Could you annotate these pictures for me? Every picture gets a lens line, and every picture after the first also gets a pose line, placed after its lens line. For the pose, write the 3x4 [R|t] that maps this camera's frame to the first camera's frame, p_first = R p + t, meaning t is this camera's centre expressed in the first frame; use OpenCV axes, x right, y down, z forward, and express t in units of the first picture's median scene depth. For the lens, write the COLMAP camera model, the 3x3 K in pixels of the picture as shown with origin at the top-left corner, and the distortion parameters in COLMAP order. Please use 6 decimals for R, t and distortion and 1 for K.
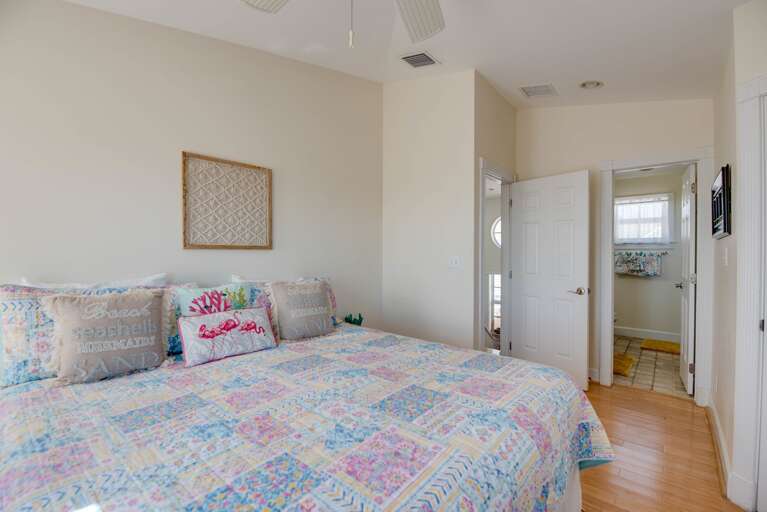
lens RADIAL K [[332.4, 0, 380.1], [0, 332.4, 253.4], [0, 0, 1]] dist [-0.014428, -0.000731]
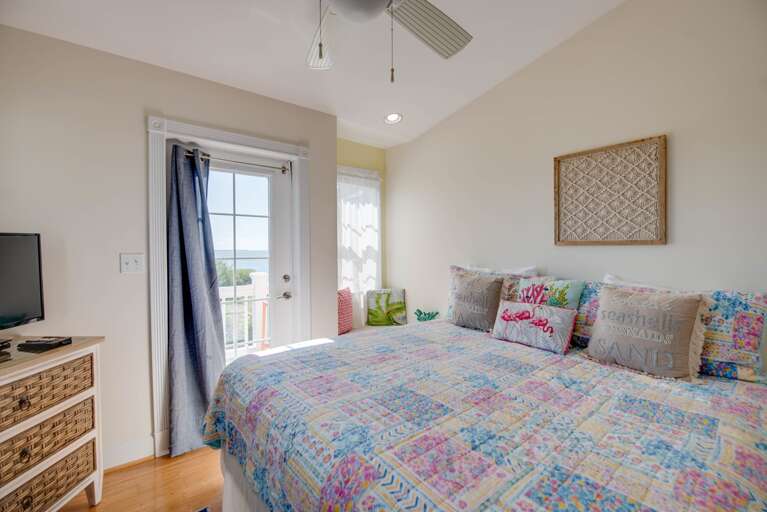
lens RADIAL K [[332.4, 0, 380.1], [0, 332.4, 253.4], [0, 0, 1]] dist [-0.014428, -0.000731]
pose [[-0.167815, 0.013721, -0.985723, 0.661257], [-0.002064, 0.999896, 0.014269, -0.002258], [0.985816, 0.004429, -0.167769, 0.677123]]
